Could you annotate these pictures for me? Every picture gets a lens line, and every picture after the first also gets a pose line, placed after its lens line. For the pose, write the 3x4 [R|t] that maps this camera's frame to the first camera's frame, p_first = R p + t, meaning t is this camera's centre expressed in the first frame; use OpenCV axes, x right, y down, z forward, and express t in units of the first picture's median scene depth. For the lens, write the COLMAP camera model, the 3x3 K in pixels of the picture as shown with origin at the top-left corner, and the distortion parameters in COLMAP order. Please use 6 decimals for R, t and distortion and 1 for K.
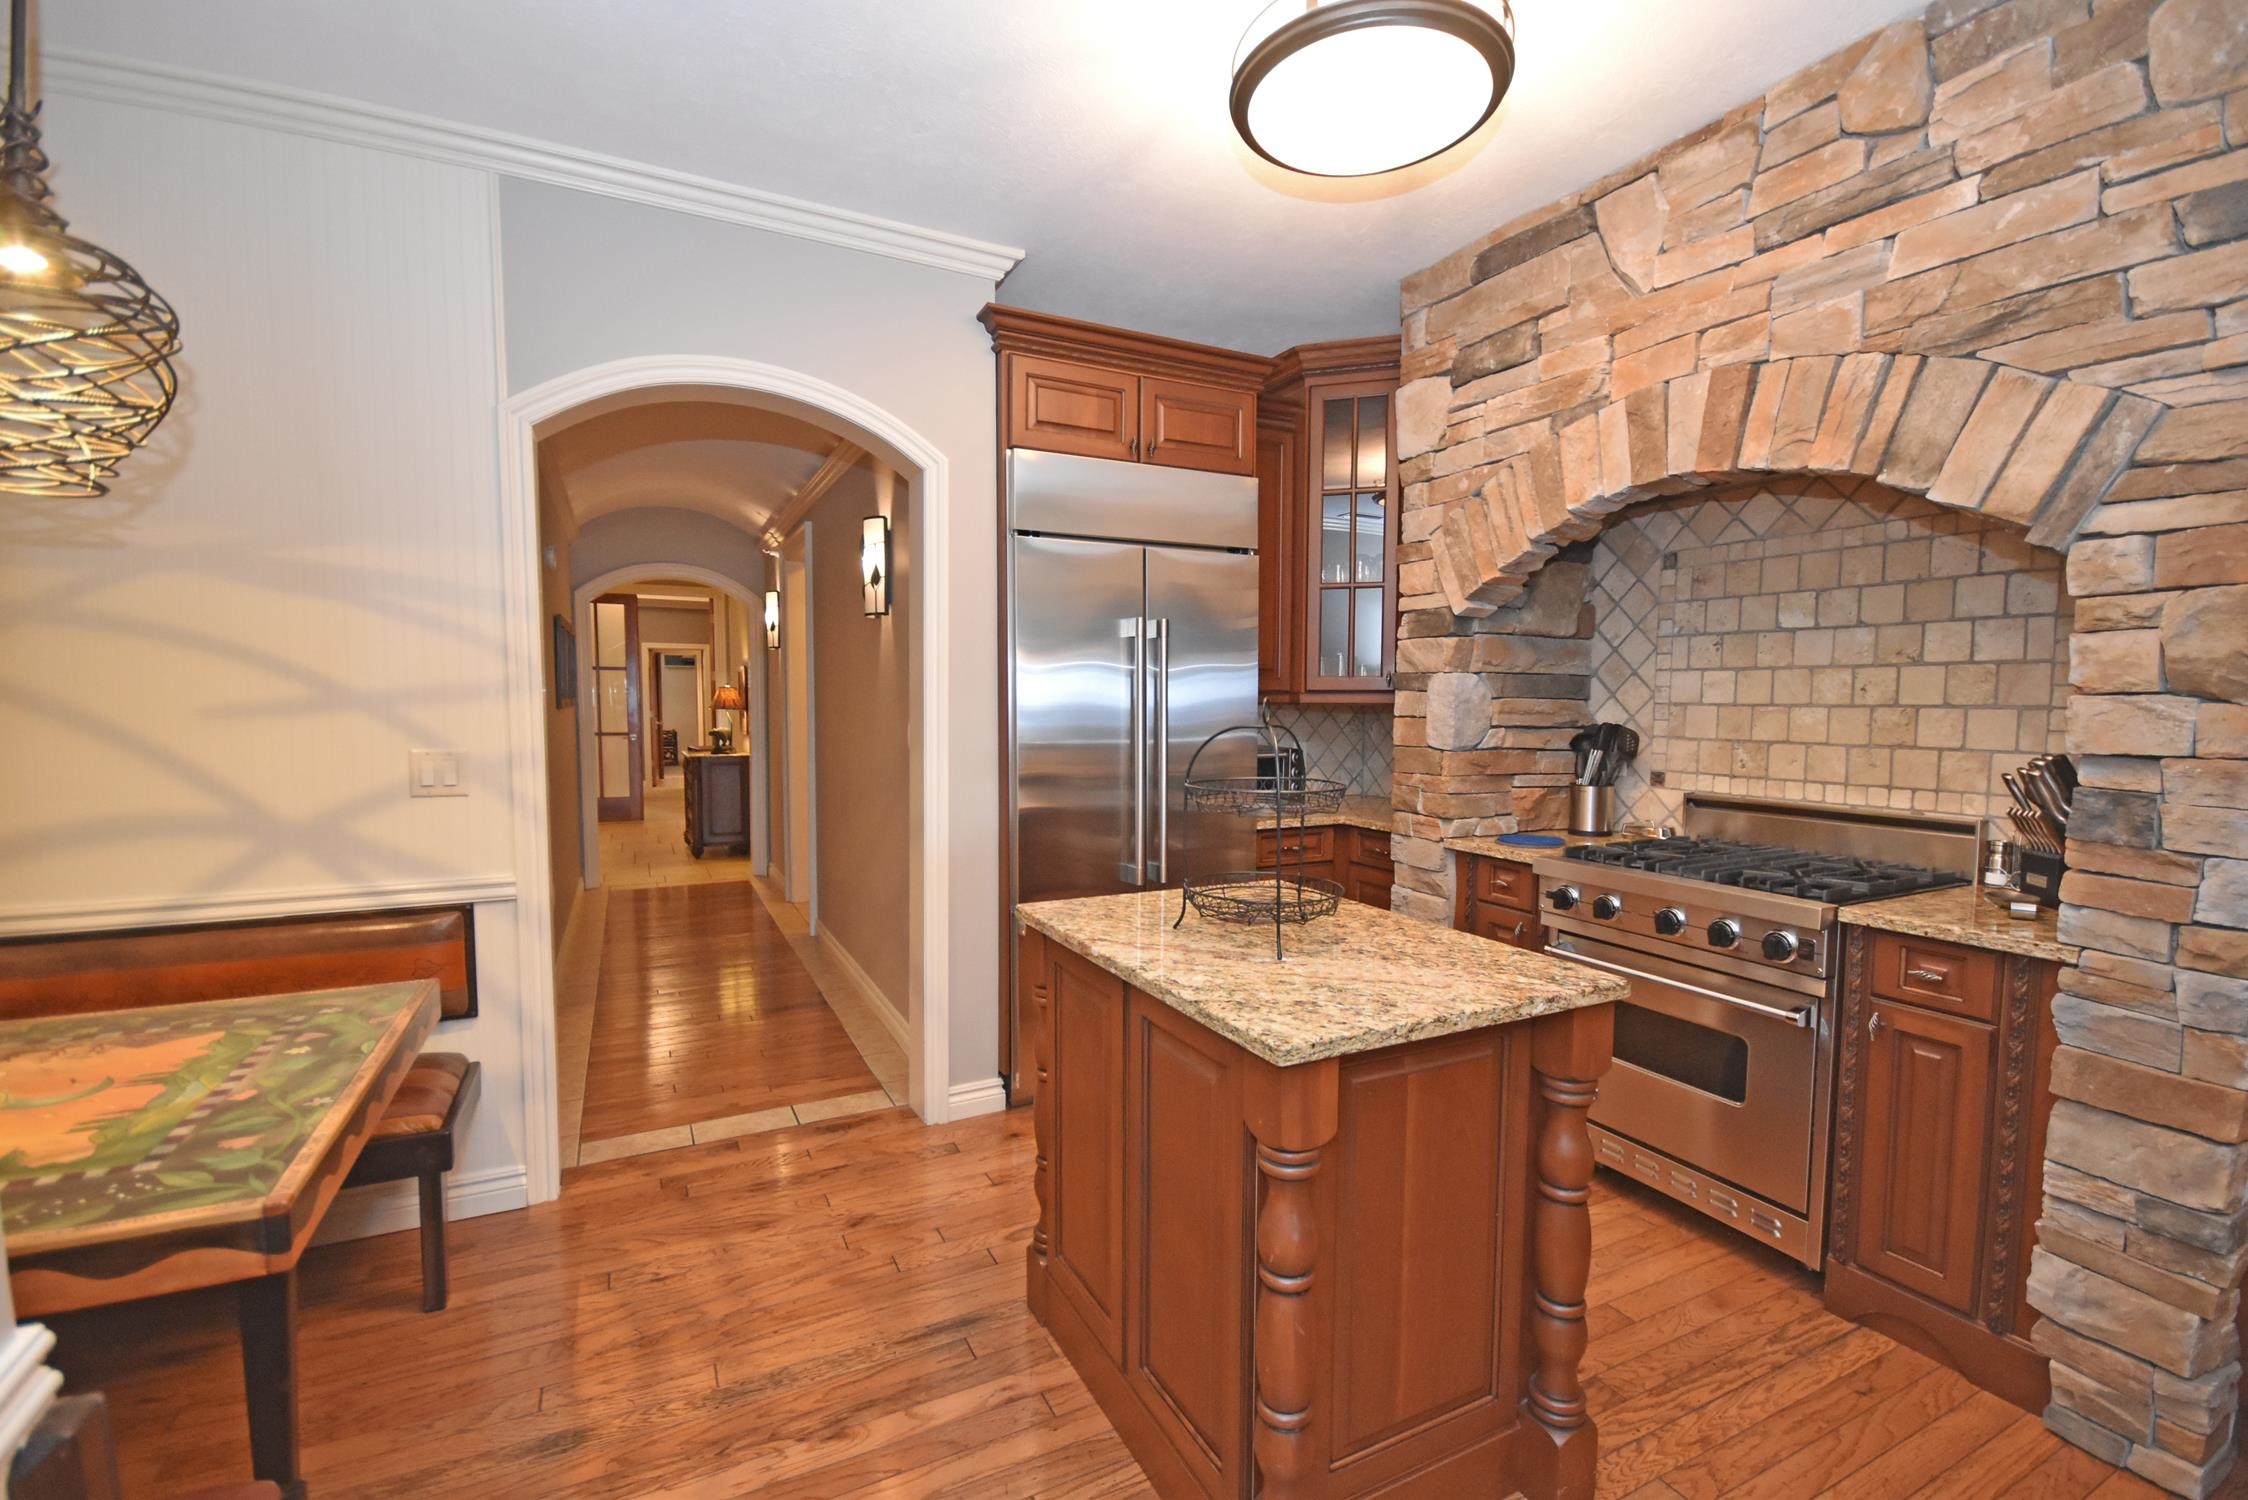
lens RADIAL K [[992.9, 0, 1140.6], [0, 992.9, 771.9], [0, 0, 1]] dist [0.007435, -0.006617]
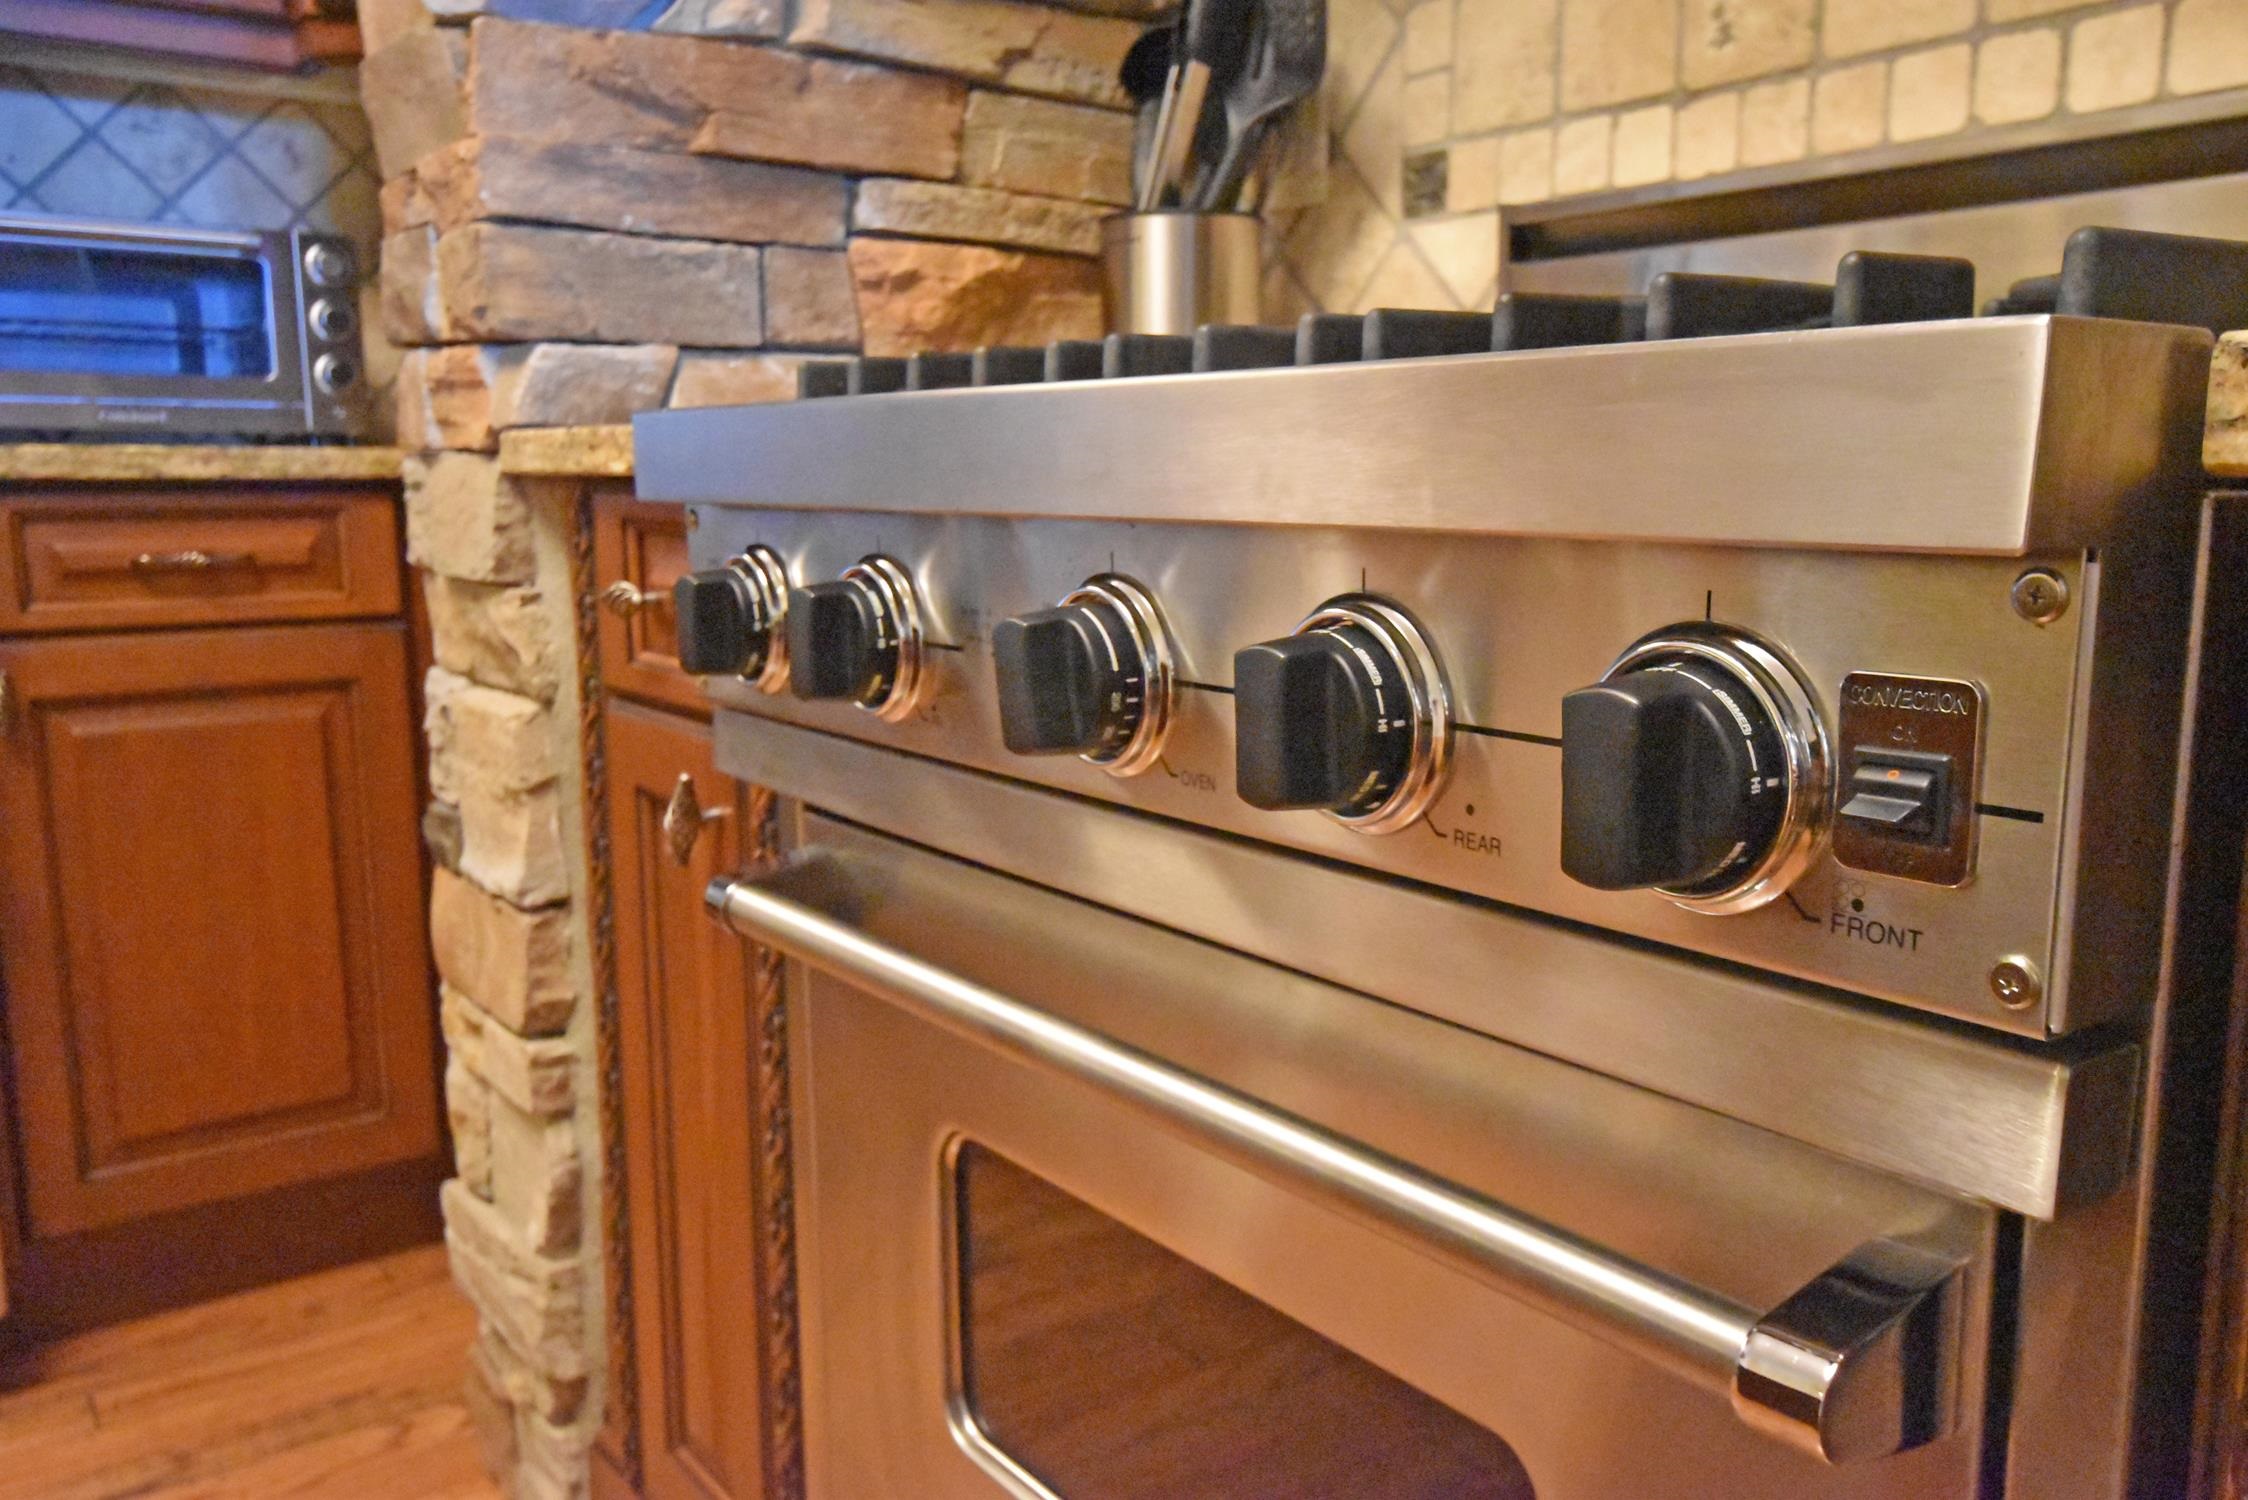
lens RADIAL K [[1872.4, 0, 1124.0], [0, 1872.4, 750.0], [0, 0, 1]] dist [0.007492, 0.005254]
pose [[0.989081, -0.030839, 0.144113, 0.384794], [0.019812, 0.996808, 0.077335, 0.109159], [-0.146038, -0.073635, 0.986535, 0.562062]]
